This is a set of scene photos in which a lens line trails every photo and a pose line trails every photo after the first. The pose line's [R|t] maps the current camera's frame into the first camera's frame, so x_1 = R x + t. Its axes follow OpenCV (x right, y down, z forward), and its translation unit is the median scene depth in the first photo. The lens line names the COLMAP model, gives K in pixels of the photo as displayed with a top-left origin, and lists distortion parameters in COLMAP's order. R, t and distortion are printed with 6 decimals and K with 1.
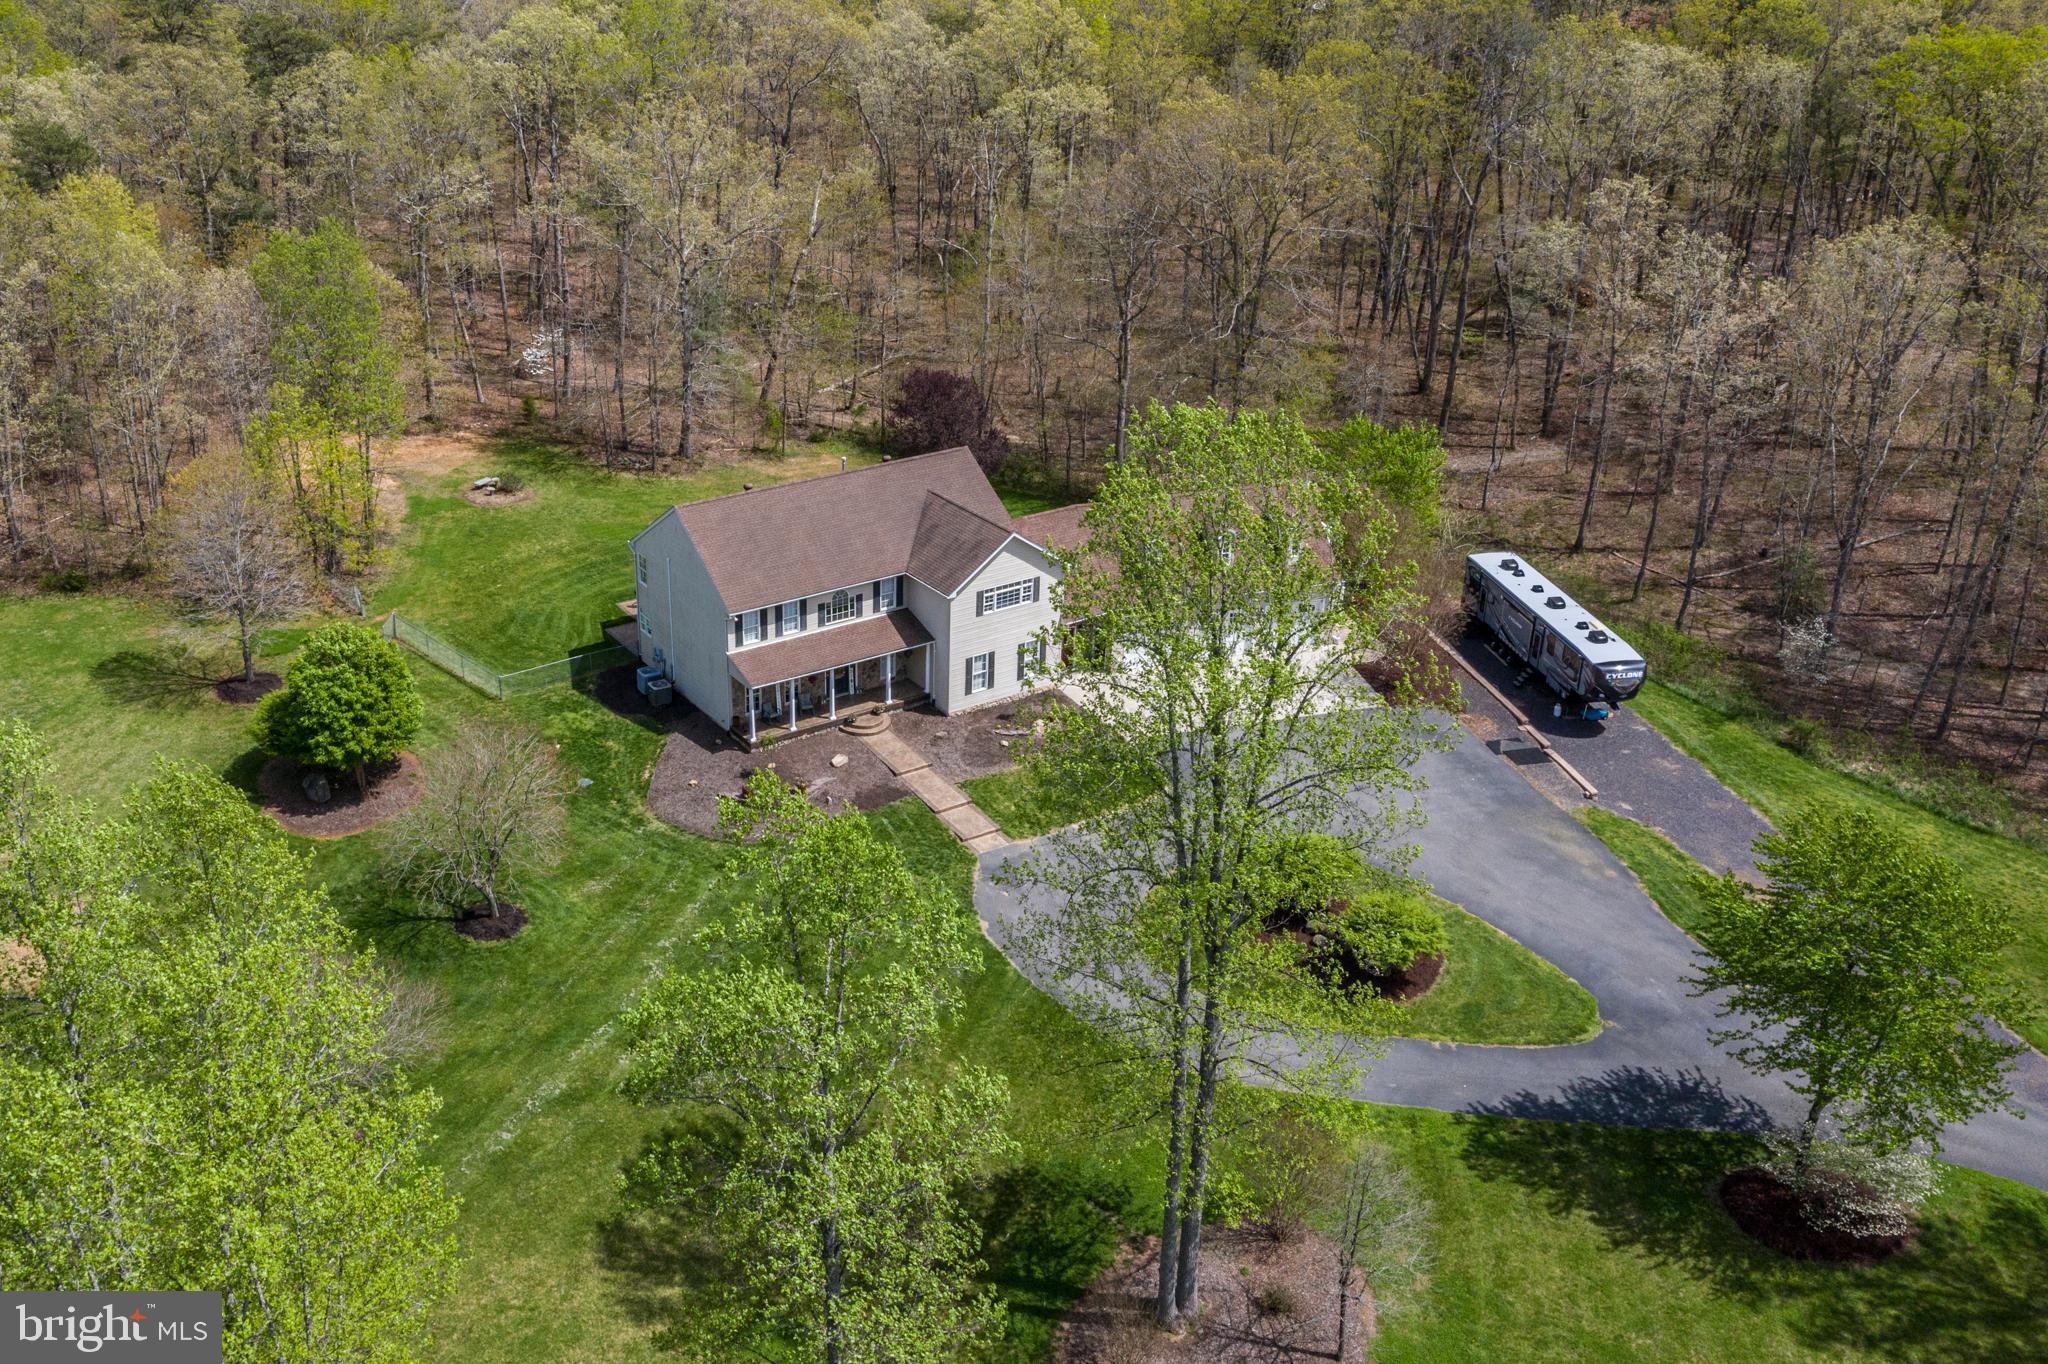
lens RADIAL K [[1876.2, 0, 848.6], [0, 1876.2, 648.9], [0, 0, 1]] dist [-0.002727, 0.012202]
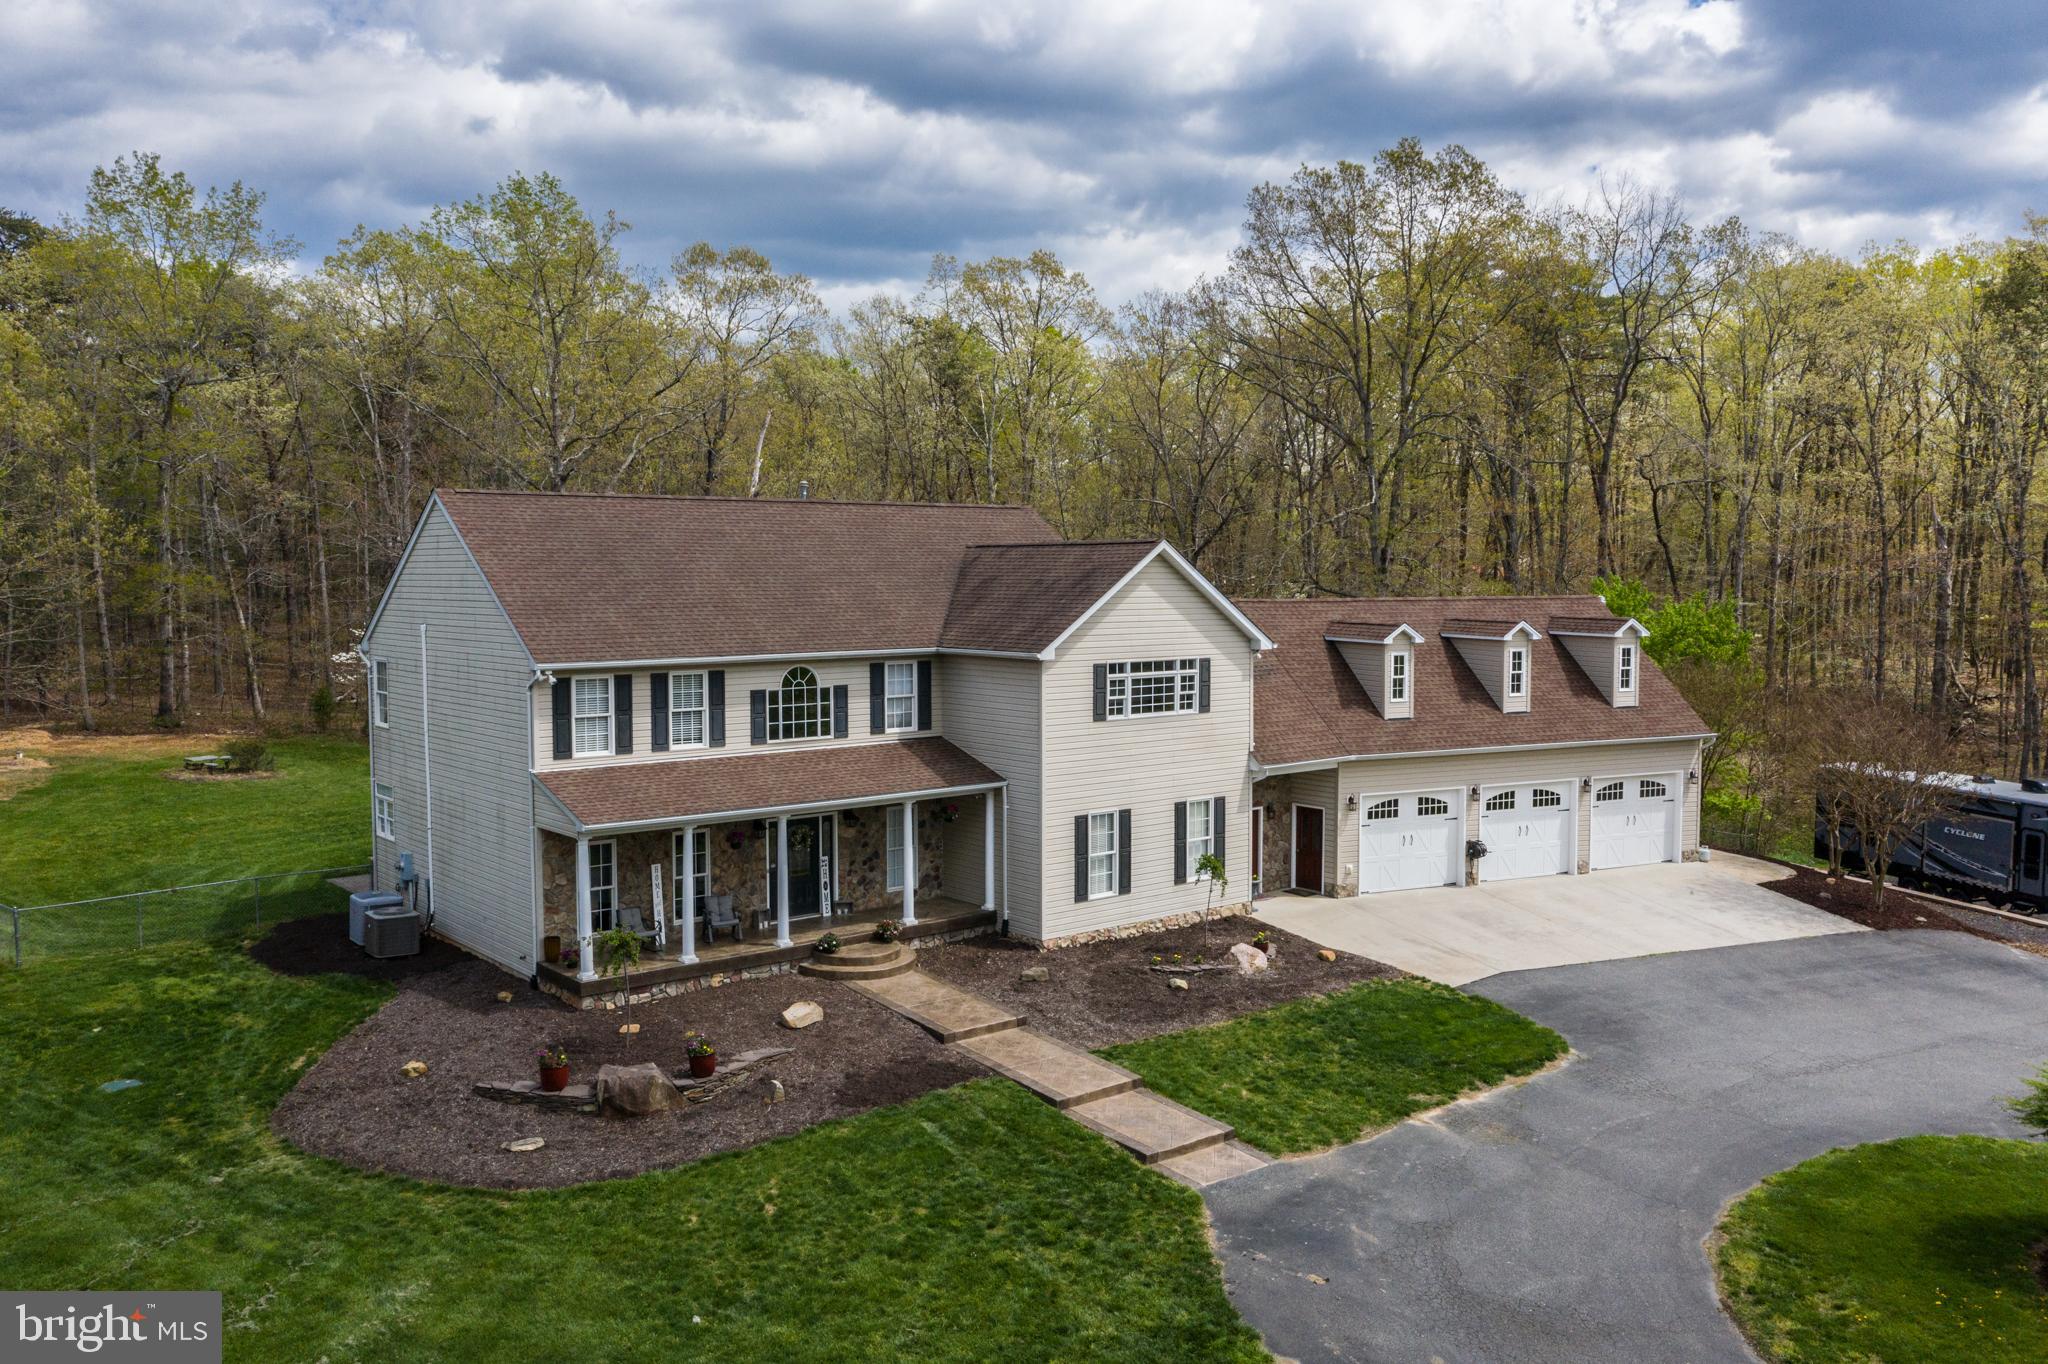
lens RADIAL K [[1630.9, 0, 1024.0], [0, 1630.9, 682.0], [0, 0, 1]] dist [-0.007014, 0.000672]
pose [[0.990022, -0.006736, 0.140749, -0.006124], [0.055776, 0.936009, -0.347530, 0.111685], [-0.129401, 0.351913, 0.927045, 0.608655]]
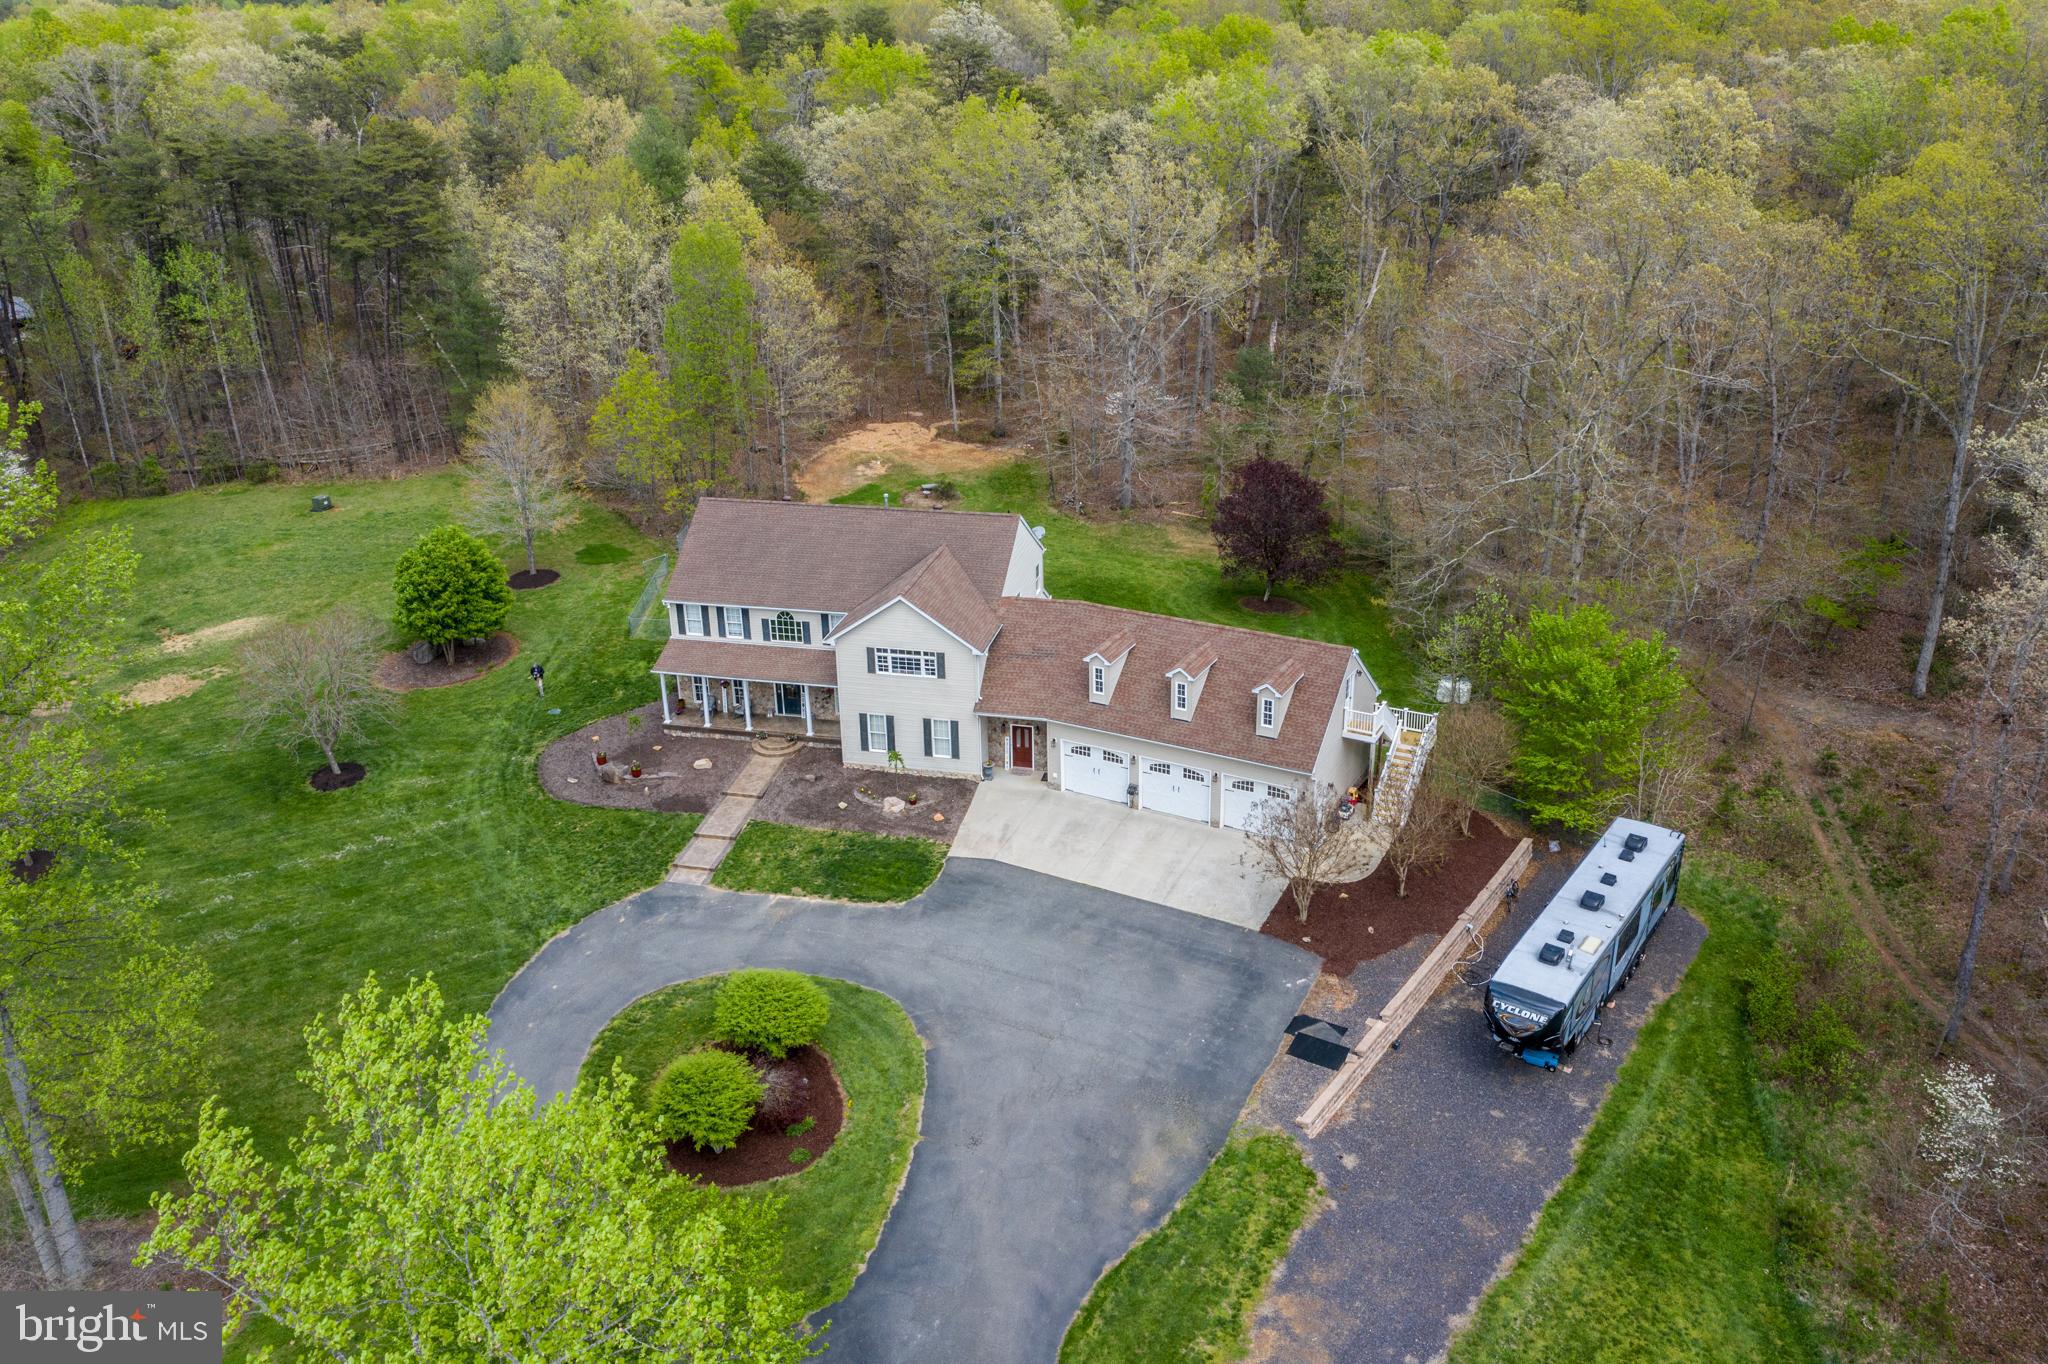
lens RADIAL K [[1630.9, 0, 1024.0], [0, 1630.9, 682.0], [0, 0, 1]] dist [-0.007014, 0.000672]
pose [[0.711966, 0.273881, -0.646601, 0.653958], [-0.277634, 0.955567, 0.099050, -0.115322], [0.644999, 0.108998, 0.756370, 0.409930]]
